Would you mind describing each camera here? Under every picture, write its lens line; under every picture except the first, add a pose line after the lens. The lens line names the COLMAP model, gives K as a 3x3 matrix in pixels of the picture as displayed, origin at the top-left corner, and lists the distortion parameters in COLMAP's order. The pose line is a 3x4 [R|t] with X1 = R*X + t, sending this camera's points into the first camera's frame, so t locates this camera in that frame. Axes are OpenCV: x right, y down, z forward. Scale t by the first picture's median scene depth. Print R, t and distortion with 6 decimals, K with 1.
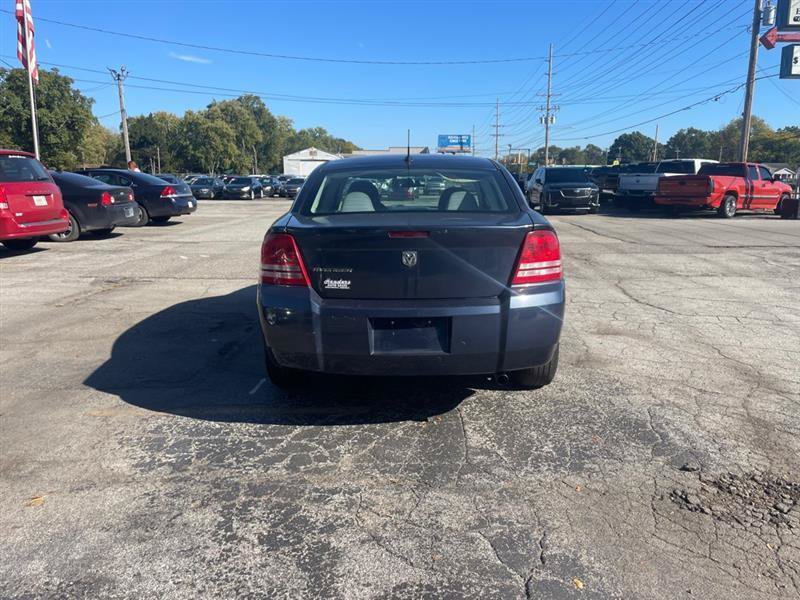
lens RADIAL K [[608.2, 0, 405.6], [0, 608.2, 303.2], [0, 0, 1]] dist [0.087690, -0.114847]
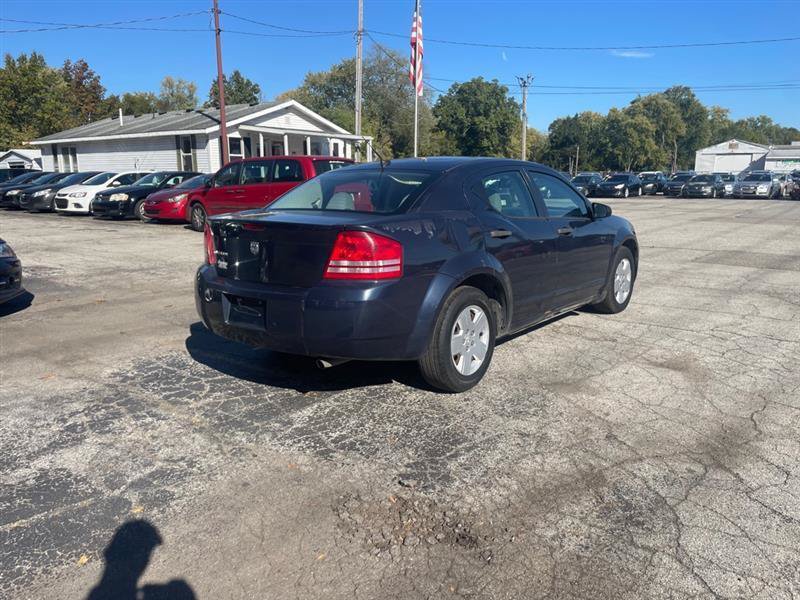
lens RADIAL K [[608.2, 0, 405.6], [0, 608.2, 303.2], [0, 0, 1]] dist [0.087690, -0.114847]
pose [[0.796020, 0.122850, -0.592672, 0.141425], [-0.120256, 0.991765, 0.044058, -0.007950], [0.593204, 0.036201, 0.804238, 0.030934]]
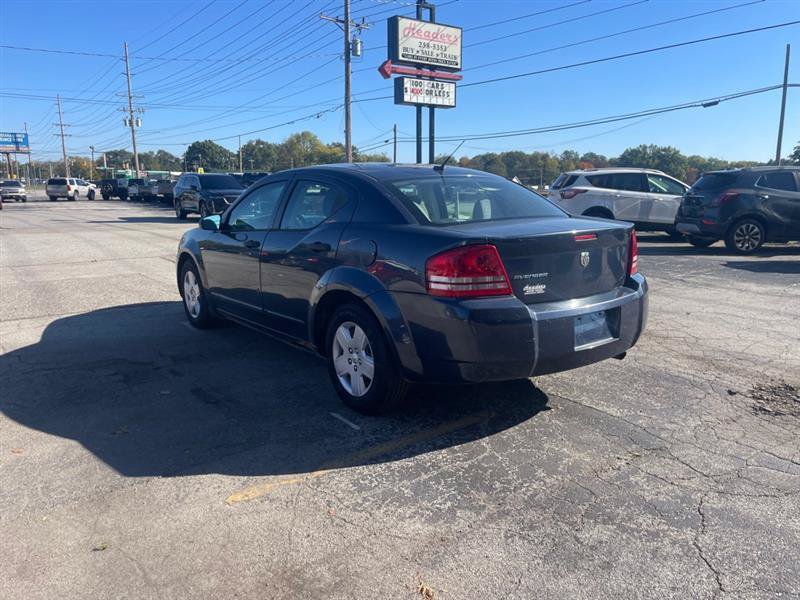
lens RADIAL K [[608.2, 0, 405.6], [0, 608.2, 303.2], [0, 0, 1]] dist [0.087690, -0.114847]
pose [[0.783740, -0.116842, 0.609999, -0.136412], [0.123544, 0.991847, 0.031252, -0.010005], [-0.608677, 0.050868, 0.791786, 0.047008]]
